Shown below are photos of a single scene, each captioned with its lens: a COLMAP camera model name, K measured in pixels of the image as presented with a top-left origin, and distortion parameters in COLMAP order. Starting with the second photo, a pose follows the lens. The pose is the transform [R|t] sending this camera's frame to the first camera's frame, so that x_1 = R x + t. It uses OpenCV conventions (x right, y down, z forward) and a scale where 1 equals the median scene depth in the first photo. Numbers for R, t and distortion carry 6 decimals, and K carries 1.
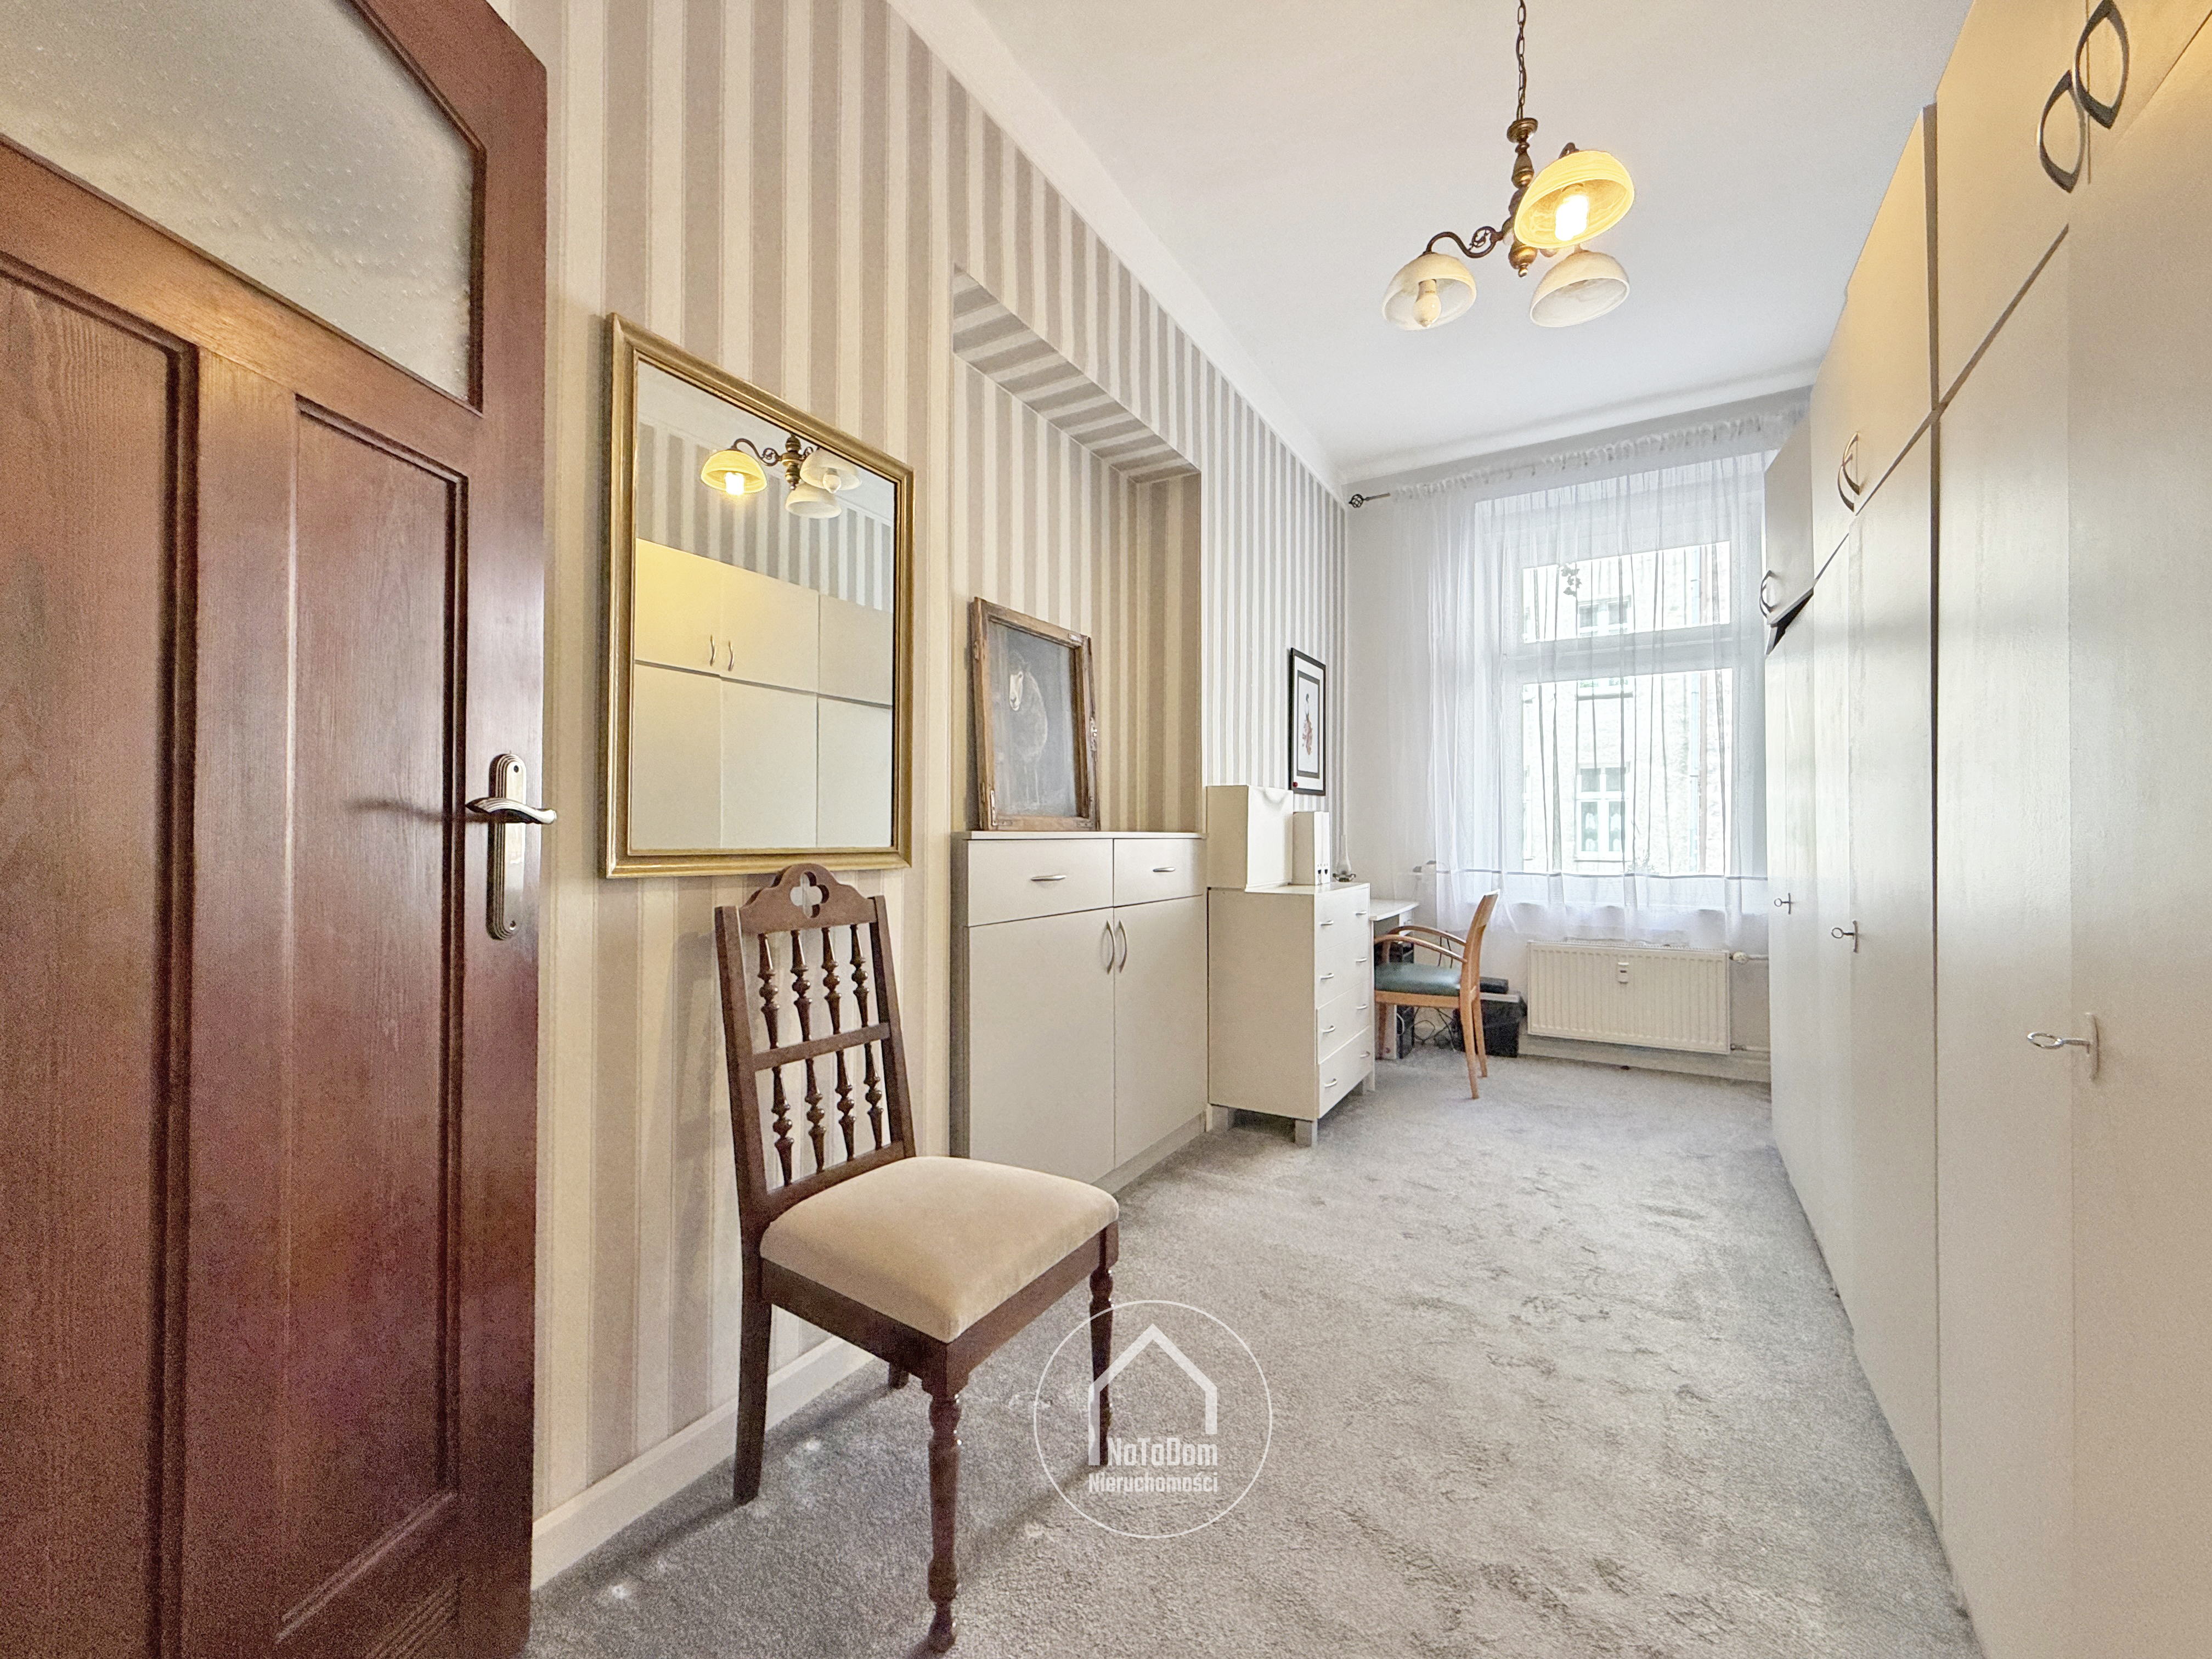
lens RADIAL K [[887.0, 0, 1098.7], [0, 887.0, 831.3], [0, 0, 1]] dist [-0.000669, -0.000032]
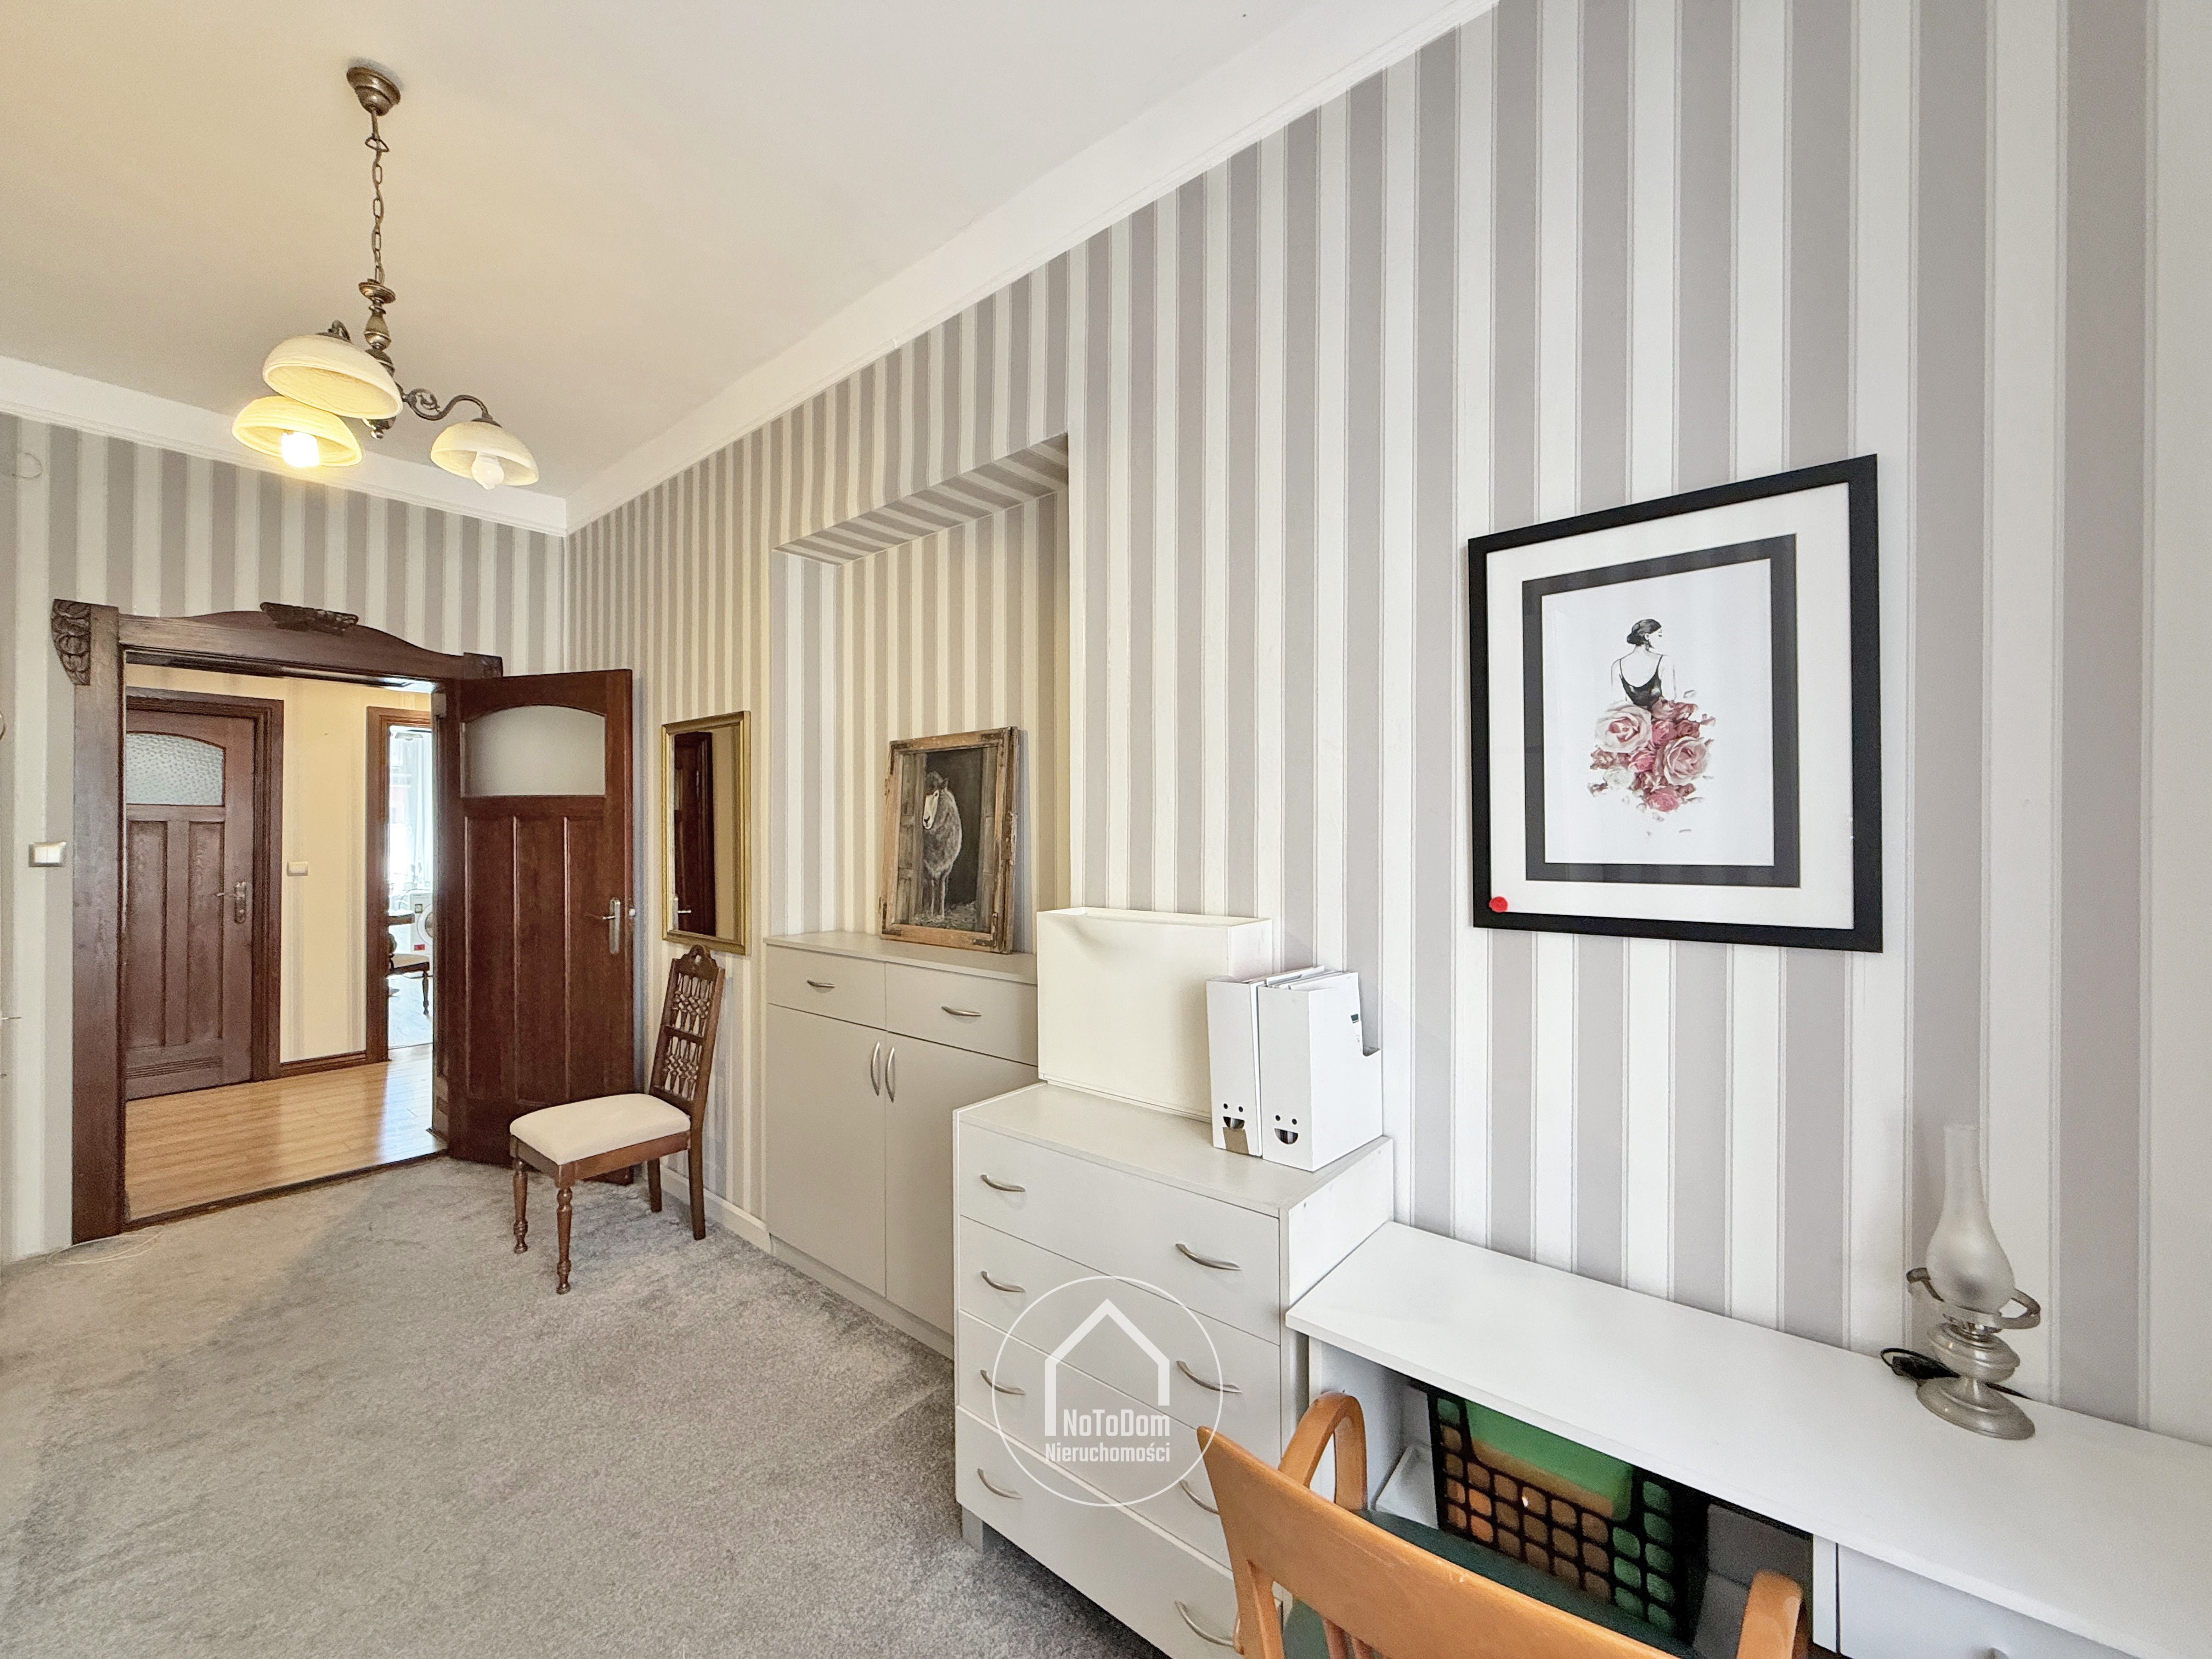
lens RADIAL K [[887.0, 0, 1098.7], [0, 887.0, 831.3], [0, 0, 1]] dist [-0.000669, -0.000032]
pose [[-0.162485, -0.001459, -0.986710, 0.914694], [0.004854, 0.999986, -0.002278, -0.127979], [0.986699, -0.005160, -0.162476, 1.358694]]
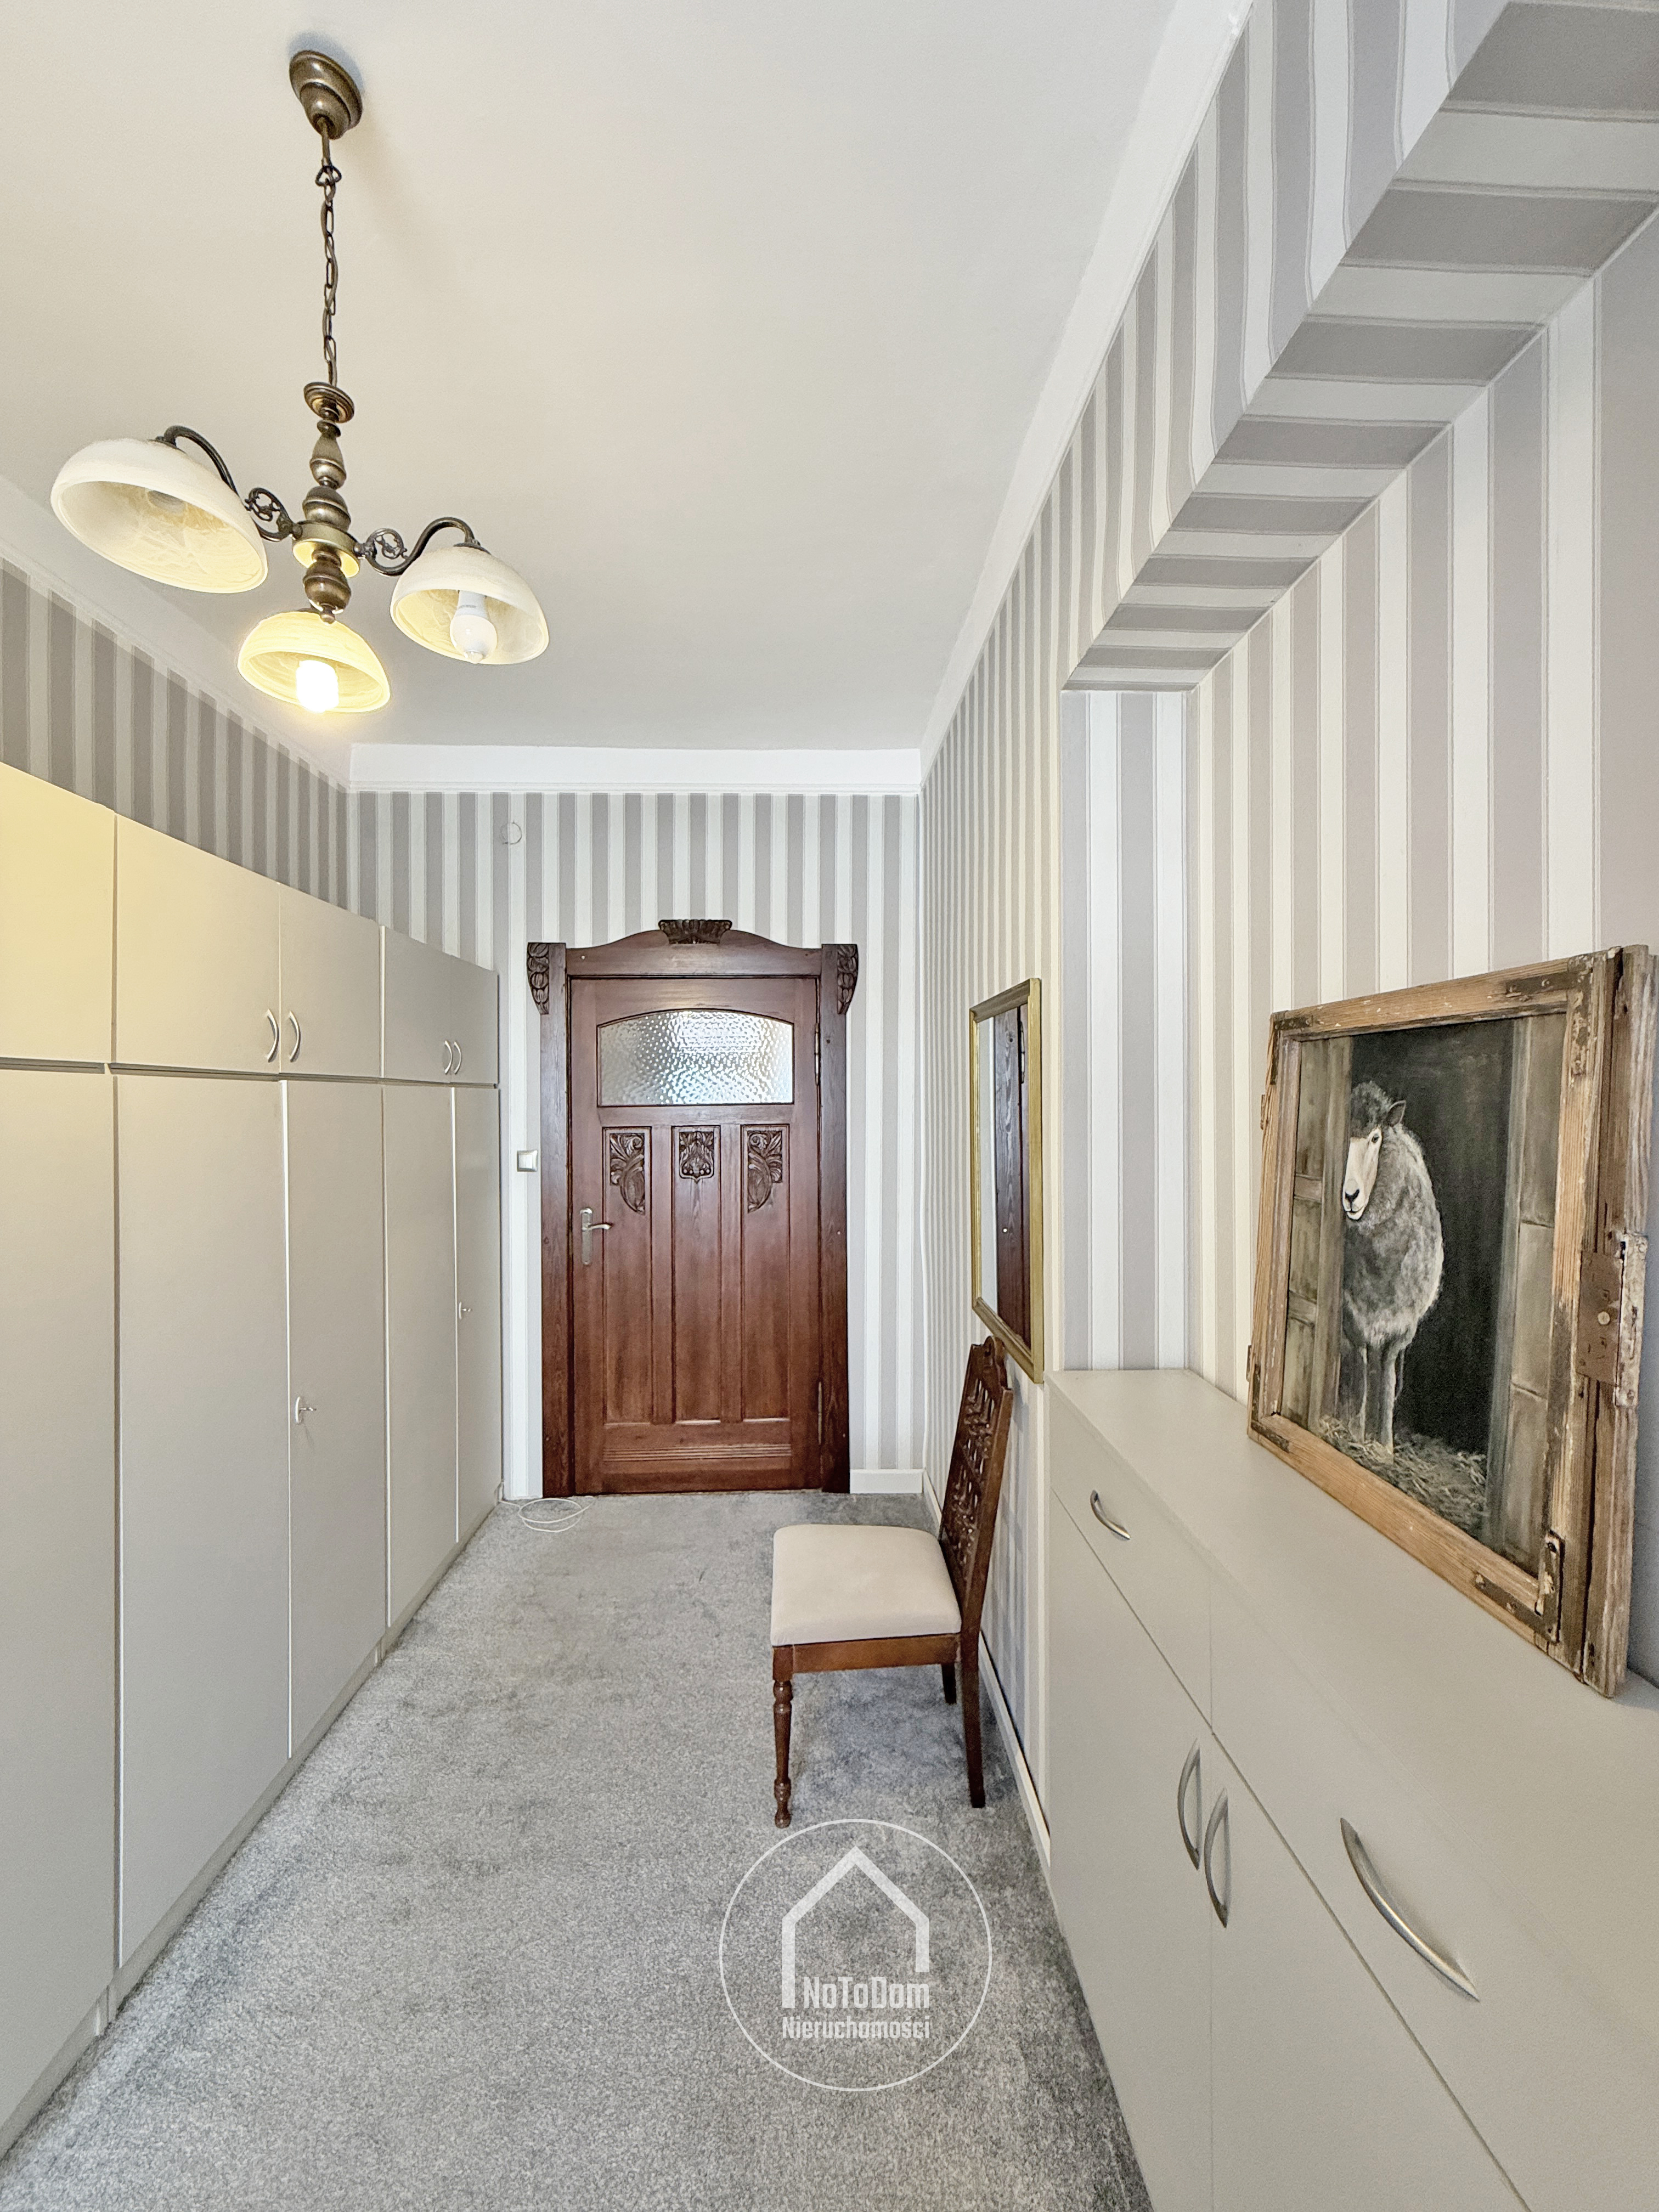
lens RADIAL K [[887.0, 0, 834.2], [0, 887.0, 1099.7], [0, 0, 1]] dist [-0.000669, -0.000032]
pose [[-0.831000, 0.003709, -0.556260, 0.367085], [0.006381, 0.999976, -0.002865, -0.193774], [0.556235, -0.005930, -0.831004, 1.210288]]
